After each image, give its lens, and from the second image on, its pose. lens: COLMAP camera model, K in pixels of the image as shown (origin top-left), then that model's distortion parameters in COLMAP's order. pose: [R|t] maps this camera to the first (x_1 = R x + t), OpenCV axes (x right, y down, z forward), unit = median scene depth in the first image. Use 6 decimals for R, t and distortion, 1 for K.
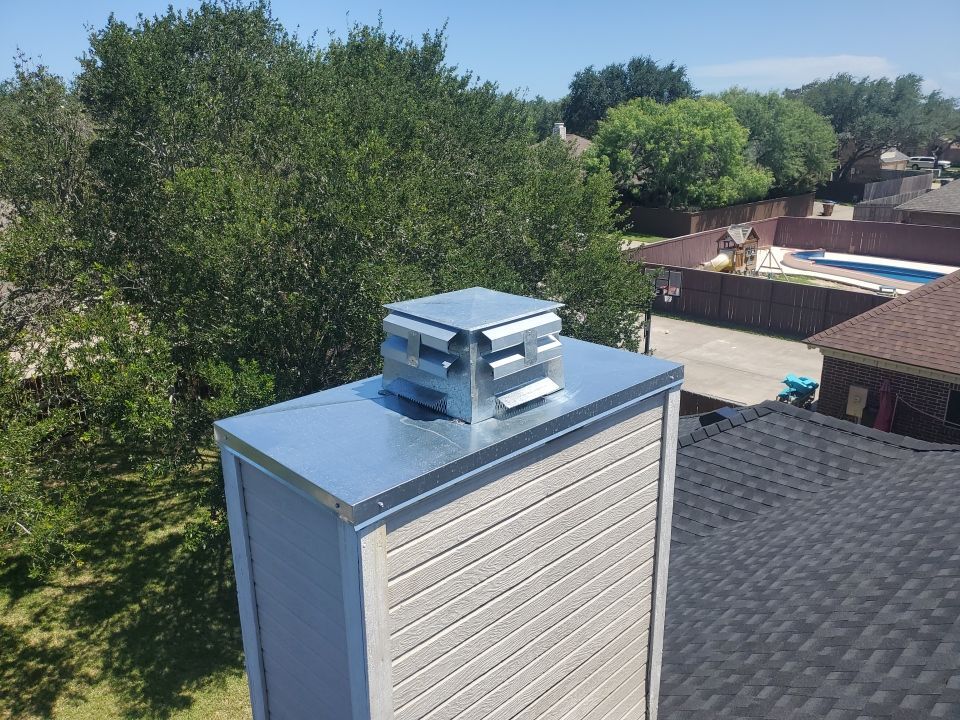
lens RADIAL K [[746.6, 0, 489.5], [0, 746.6, 348.7], [0, 0, 1]] dist [0.040025, -0.046007]
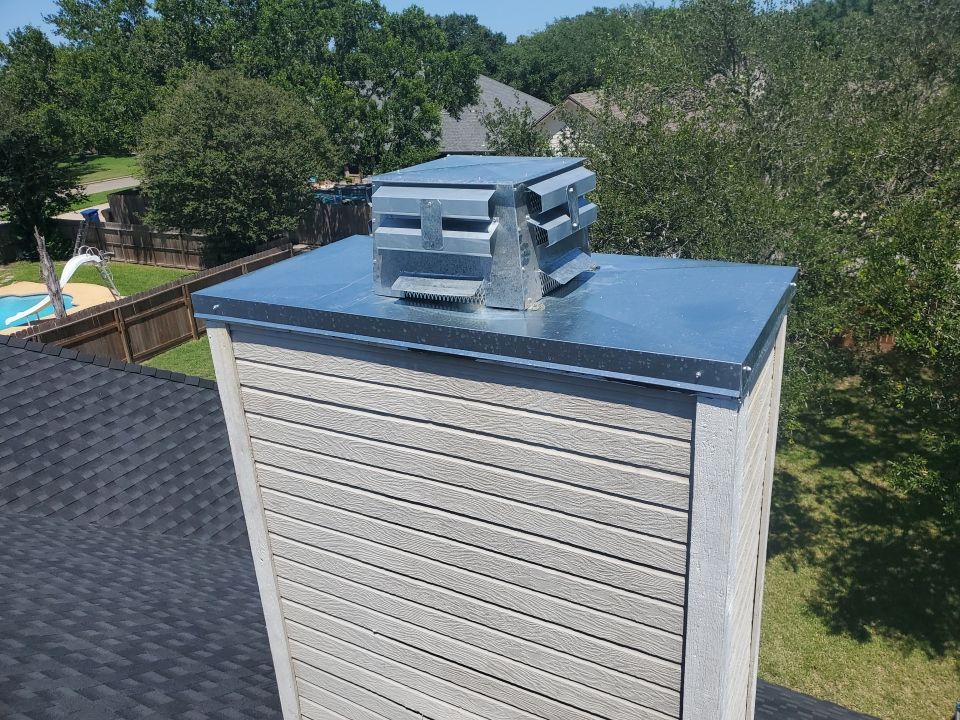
lens RADIAL K [[746.6, 0, 496.4], [0, 746.6, 343.0], [0, 0, 1]] dist [0.040025, -0.046007]
pose [[0.293968, 0.330507, -0.896854, 0.152578], [-0.228613, 0.935392, 0.269775, -0.021093], [0.928073, 0.125727, 0.350533, 0.154622]]
